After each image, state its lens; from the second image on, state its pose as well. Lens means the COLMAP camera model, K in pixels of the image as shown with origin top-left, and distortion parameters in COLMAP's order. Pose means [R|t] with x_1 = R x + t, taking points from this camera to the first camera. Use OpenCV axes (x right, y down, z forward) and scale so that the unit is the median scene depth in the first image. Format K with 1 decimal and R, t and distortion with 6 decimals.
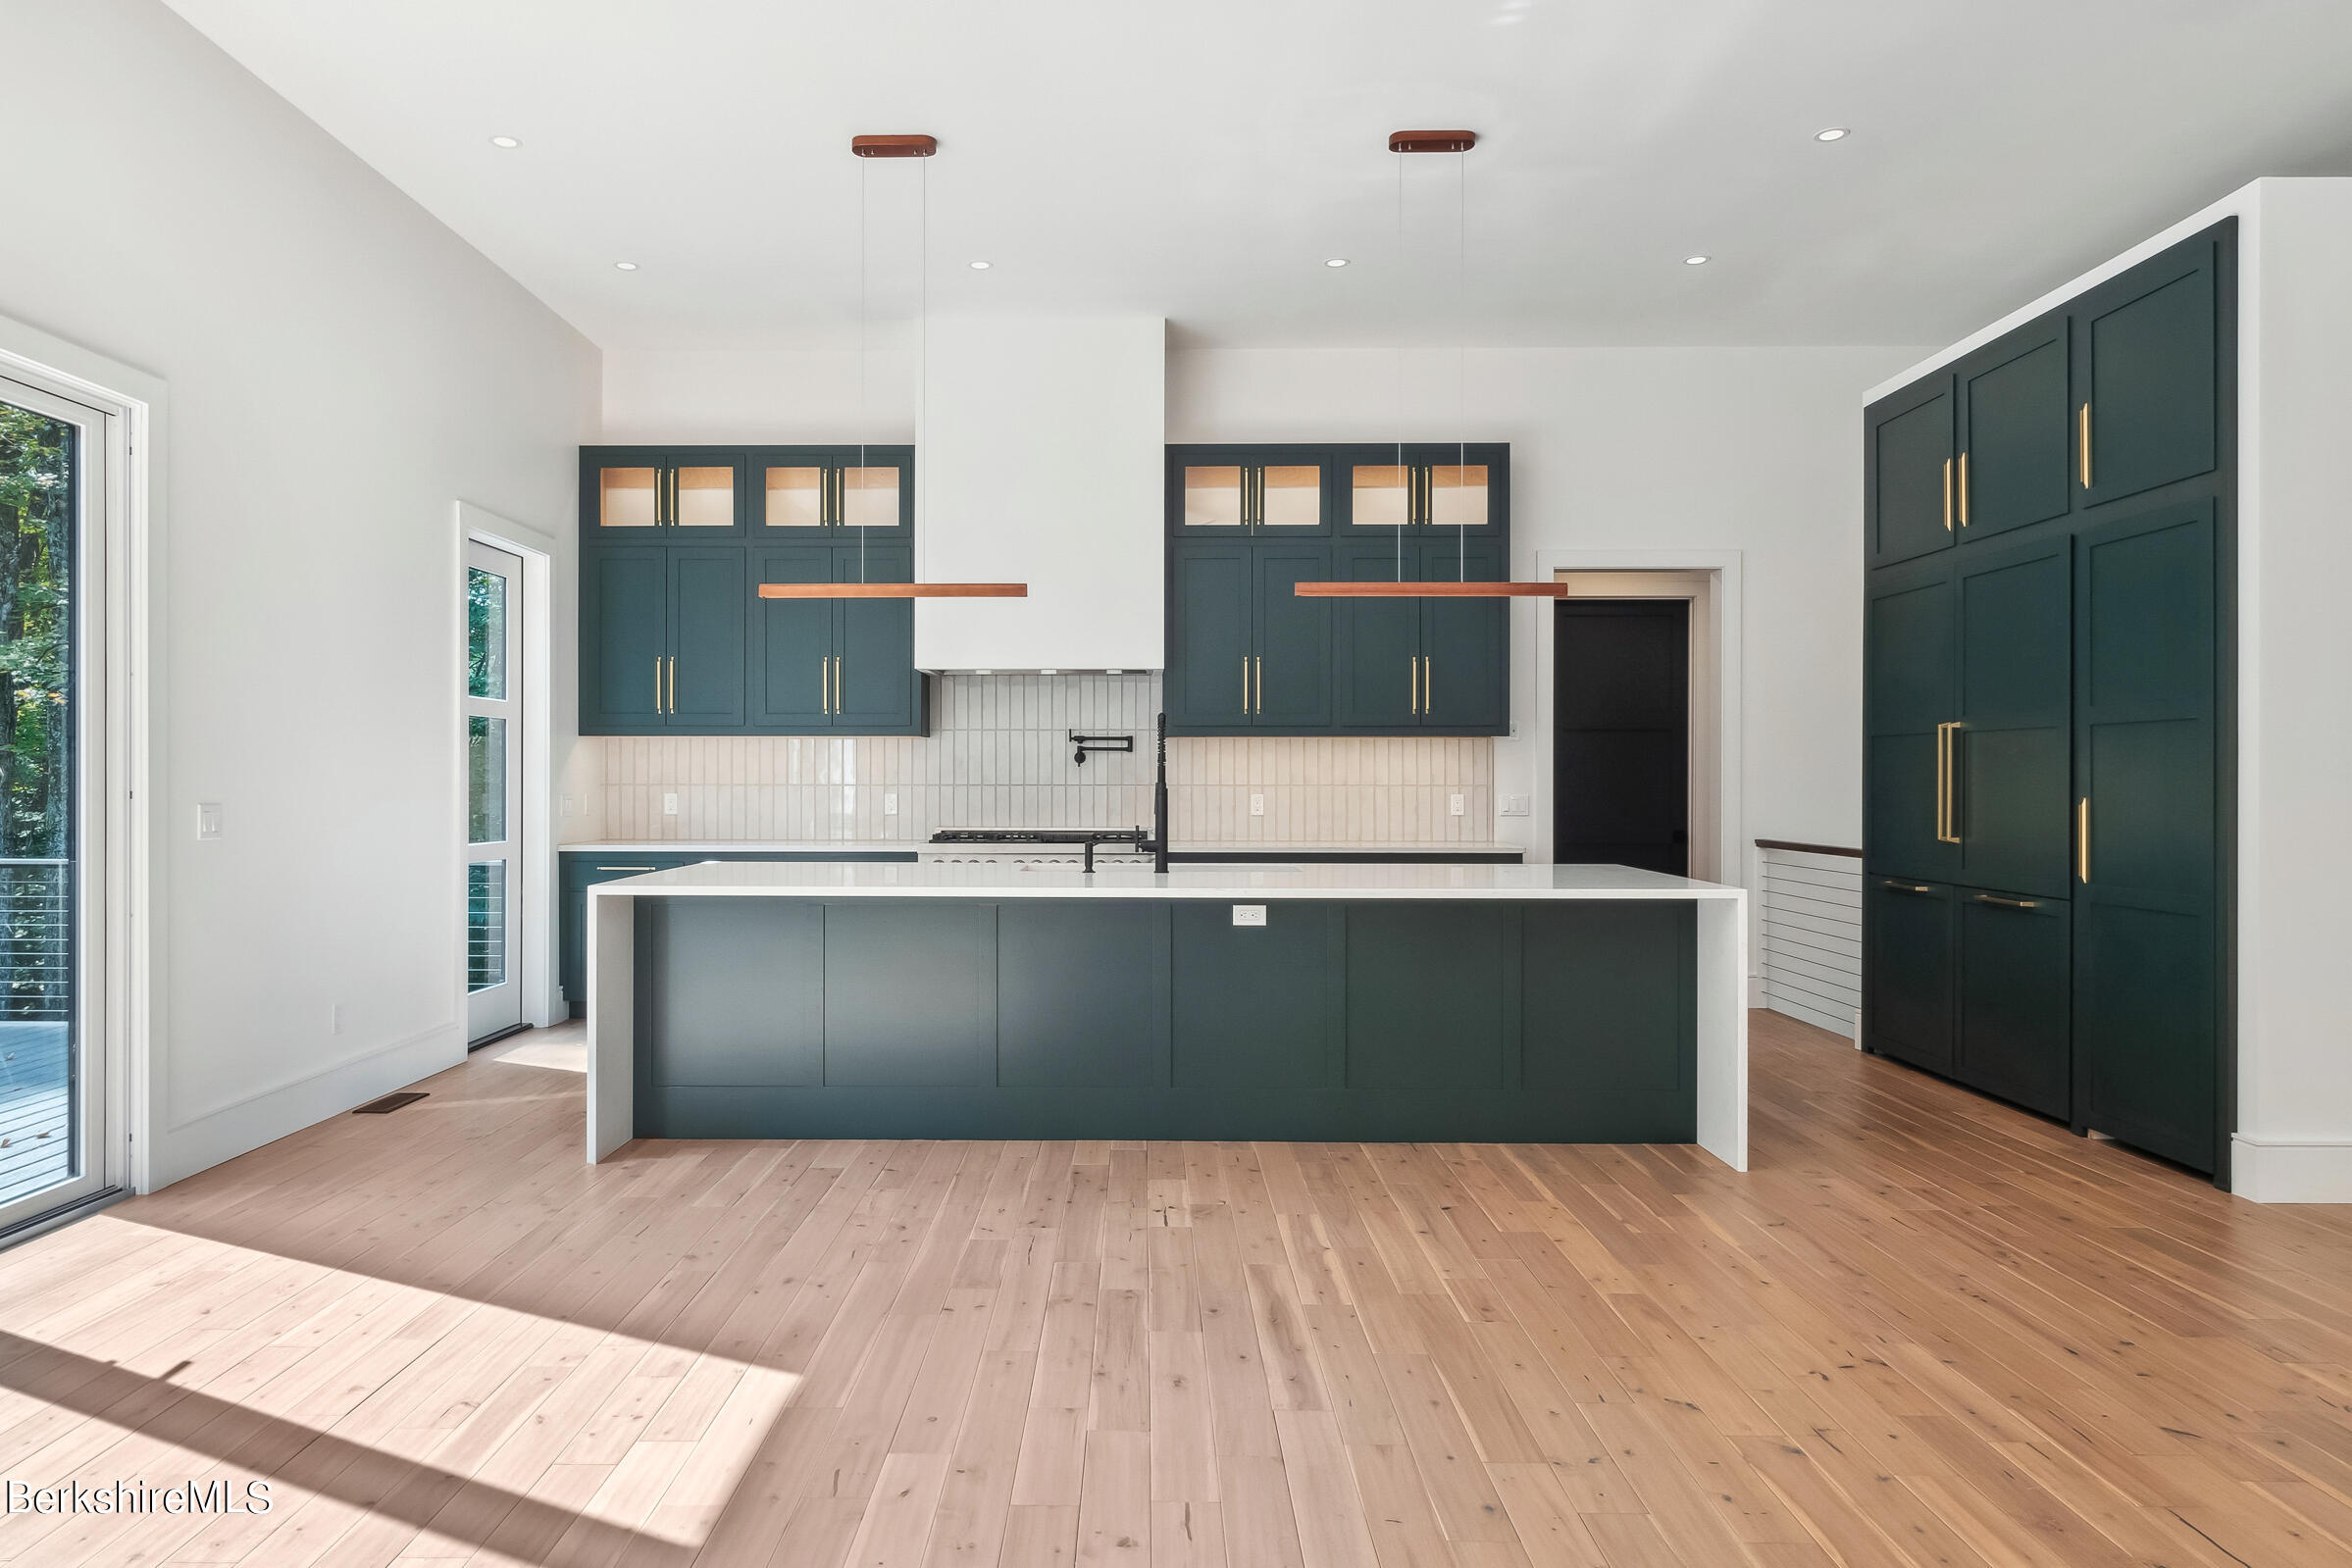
lens RADIAL K [[1488.8, 0, 1120.9], [0, 1488.8, 778.6], [0, 0, 1]] dist [0.005084, -0.001399]
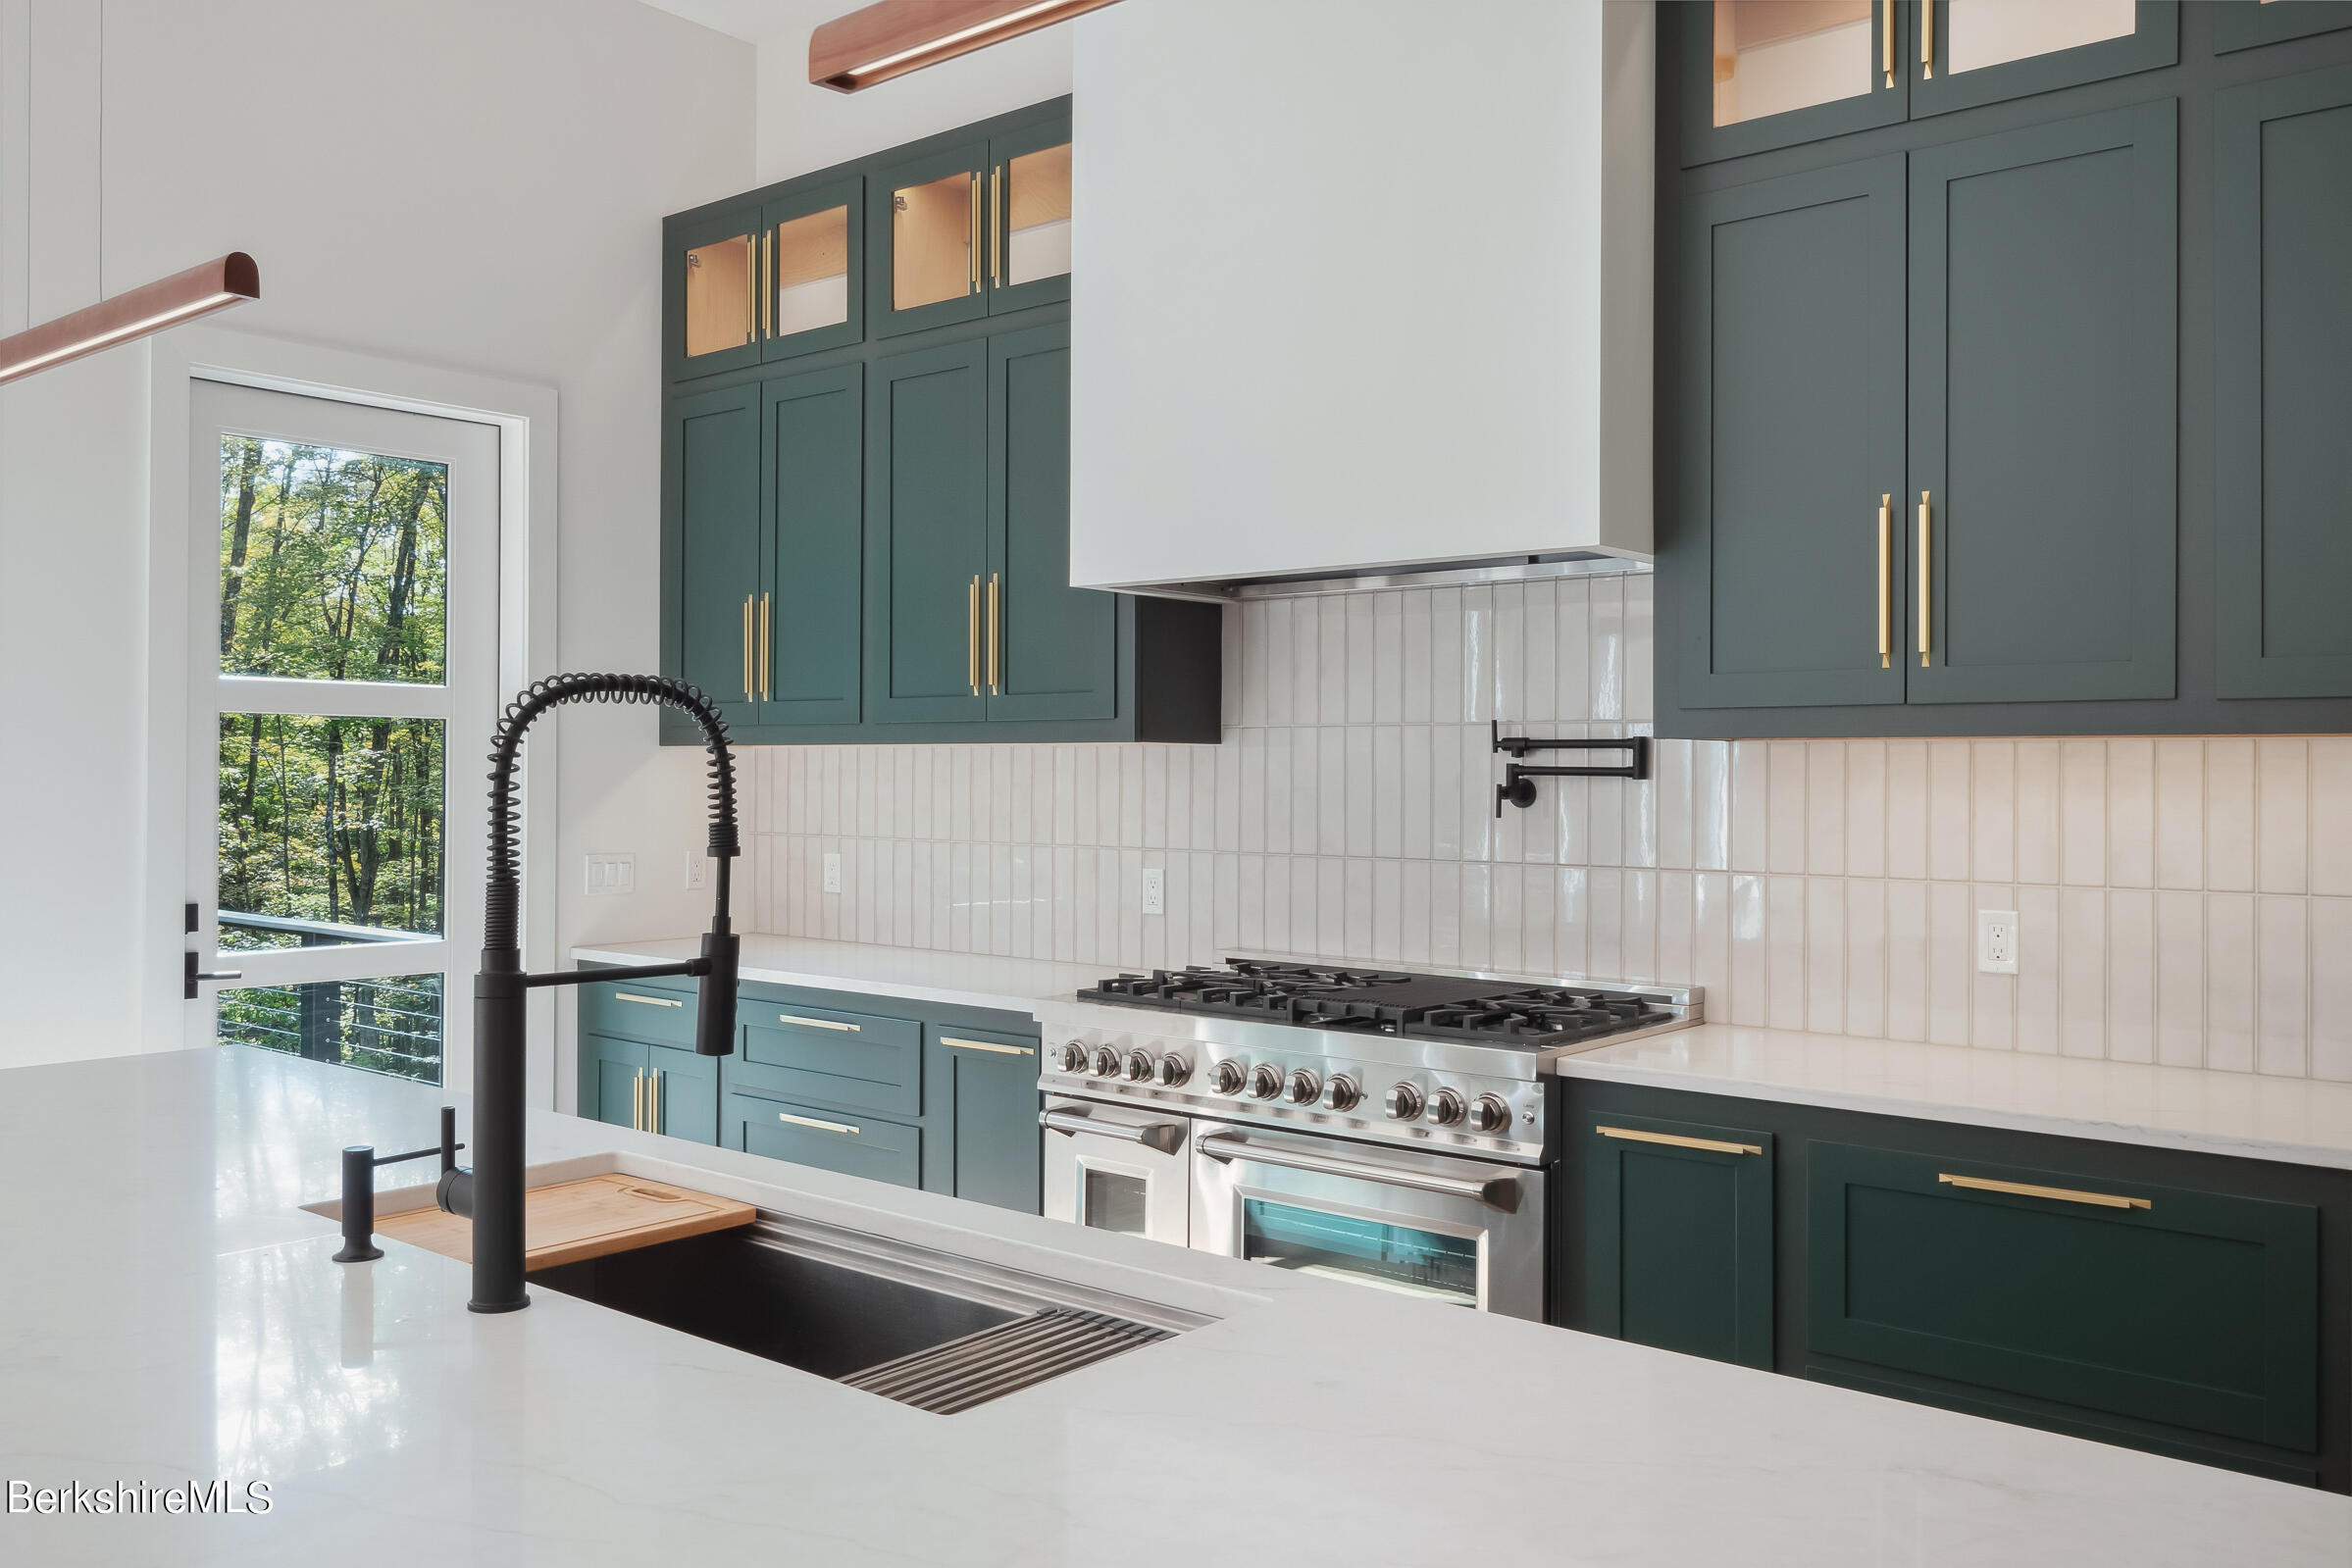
lens RADIAL K [[1883.5, 0, 1172.5], [0, 1883.5, 777.7], [0, 0, 1]] dist [-0.006620, 0.007148]
pose [[0.778911, 0.005137, -0.627113, 0.220235], [-0.005940, 0.999982, 0.000813, -0.018777], [0.627106, 0.003092, 0.778928, 0.579174]]
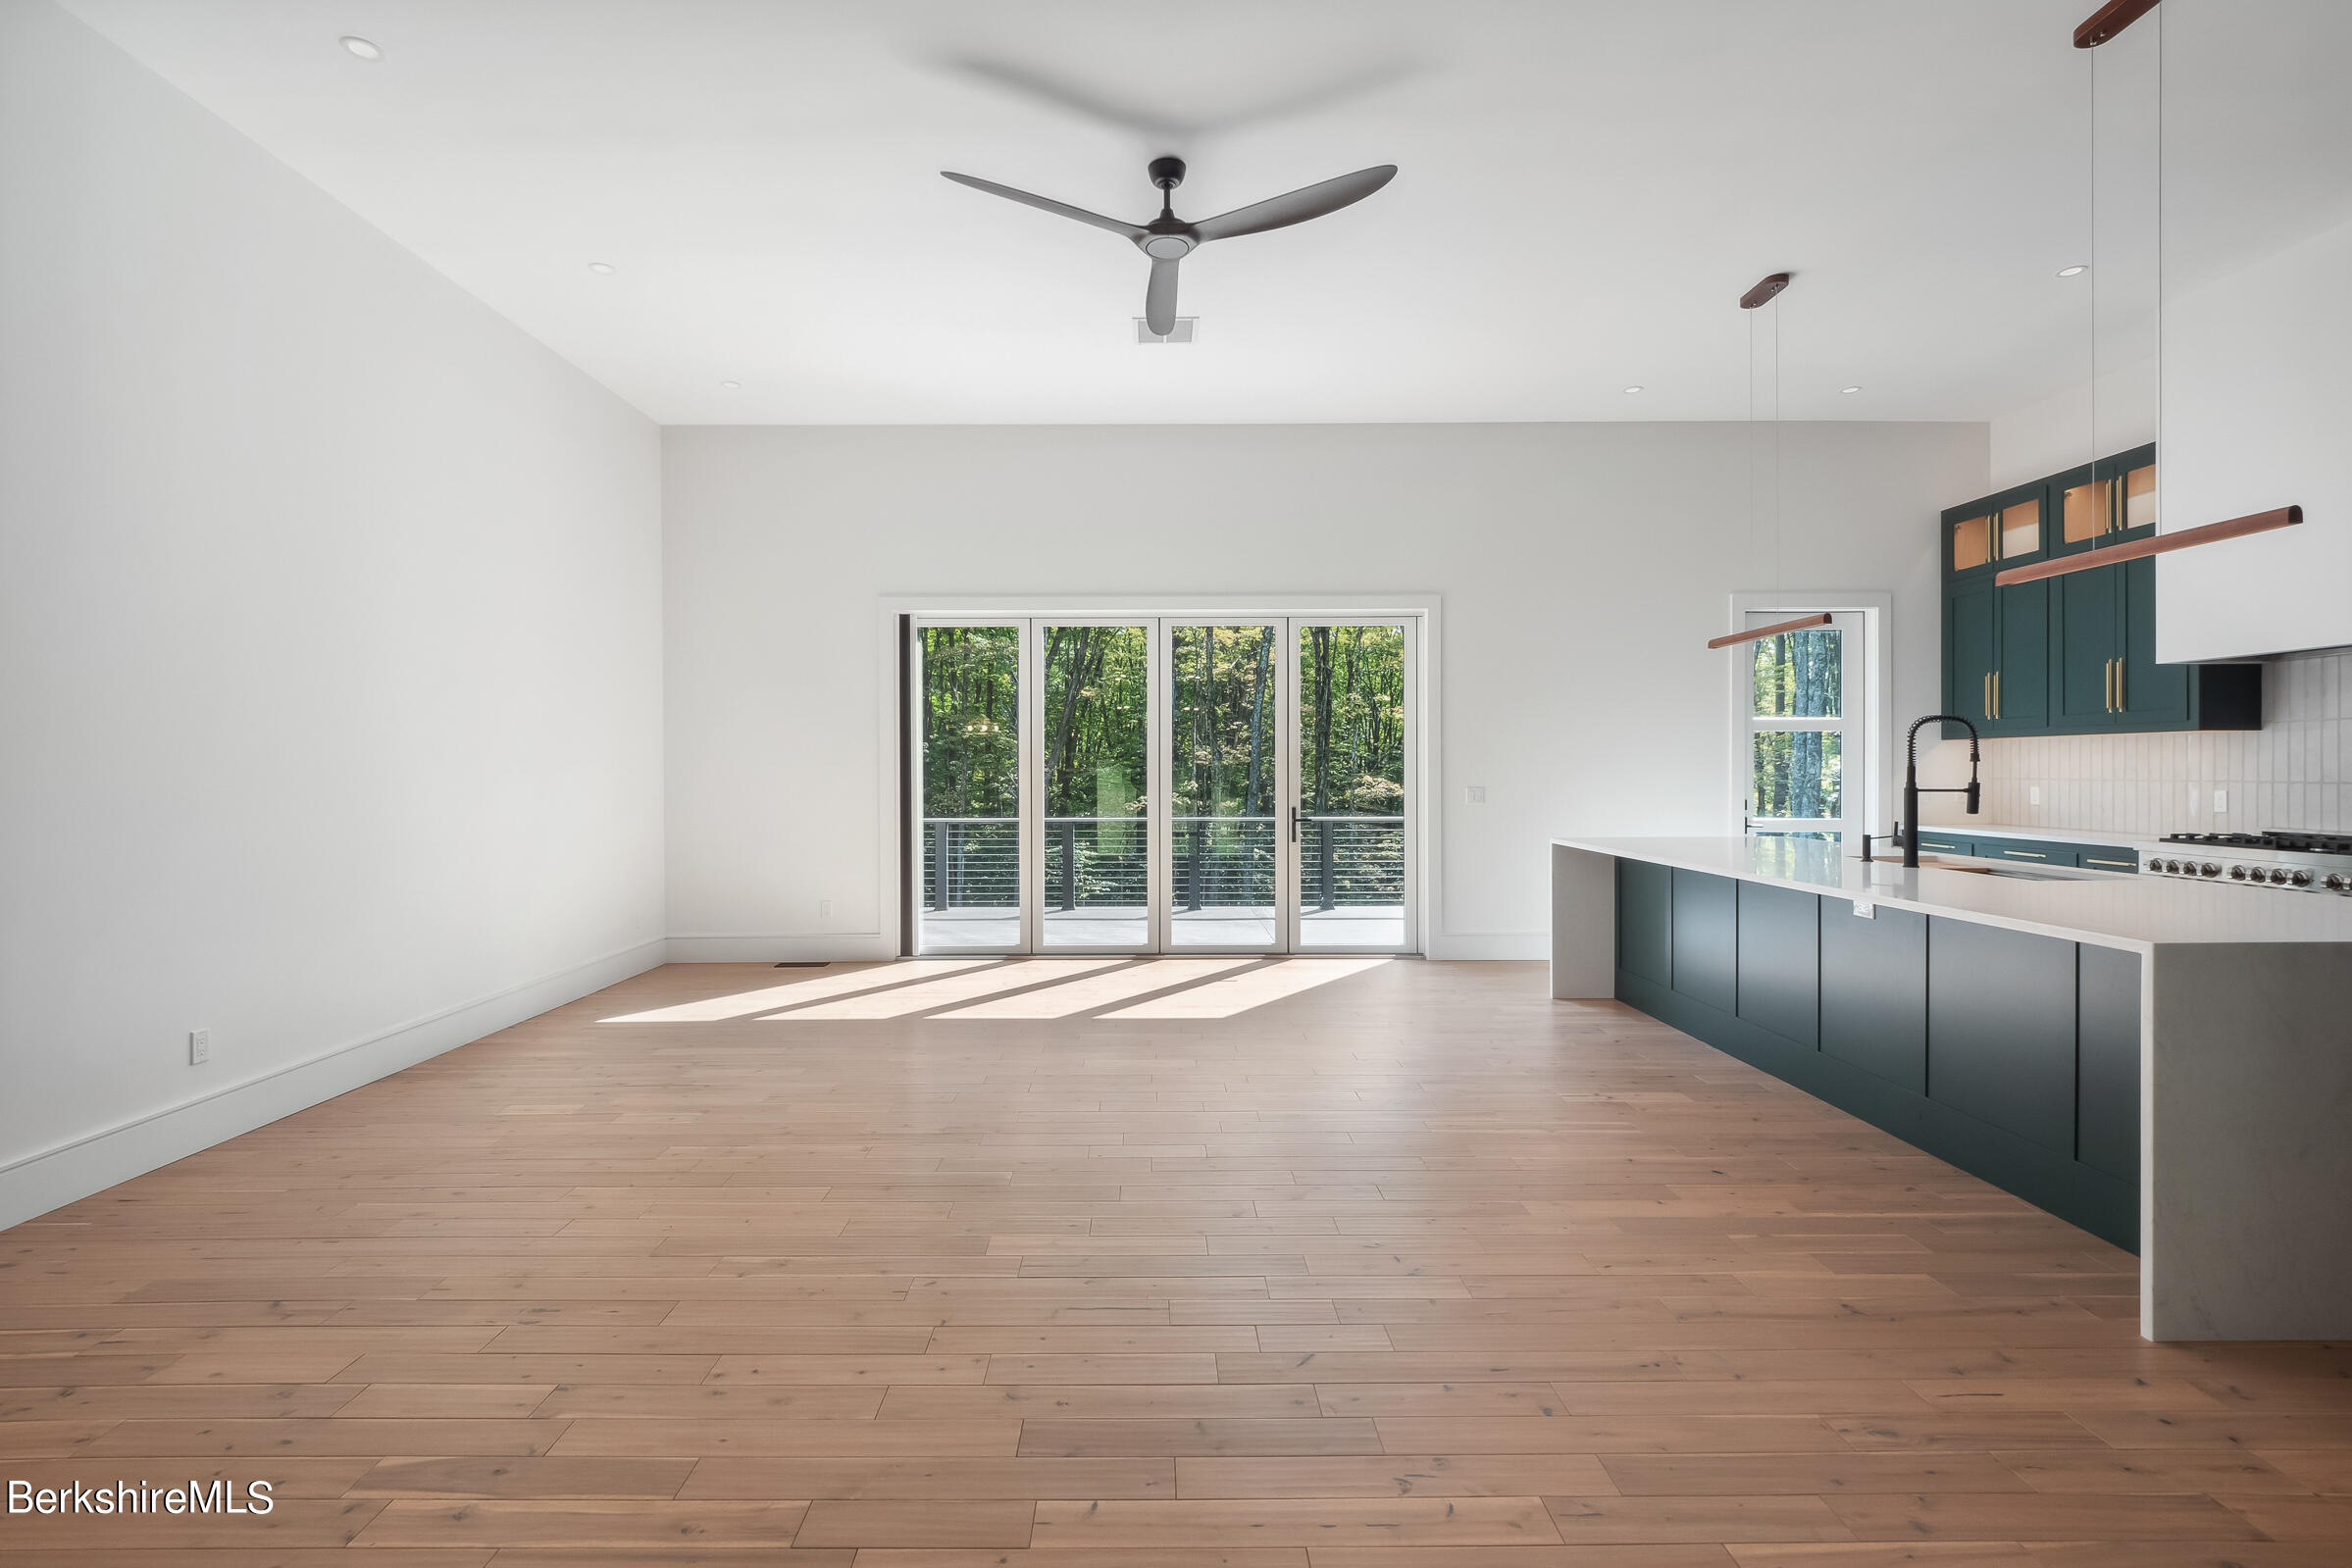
lens RADIAL K [[1098.8, 0, 1161.5], [0, 1098.8, 774.2], [0, 0, 1]] dist [-0.001884, -0.001210]
pose [[0.020817, 0.004250, -0.999774, 0.560889], [0.002342, 0.999988, 0.004300, -0.005087], [0.999781, -0.002431, 0.020807, 0.315670]]
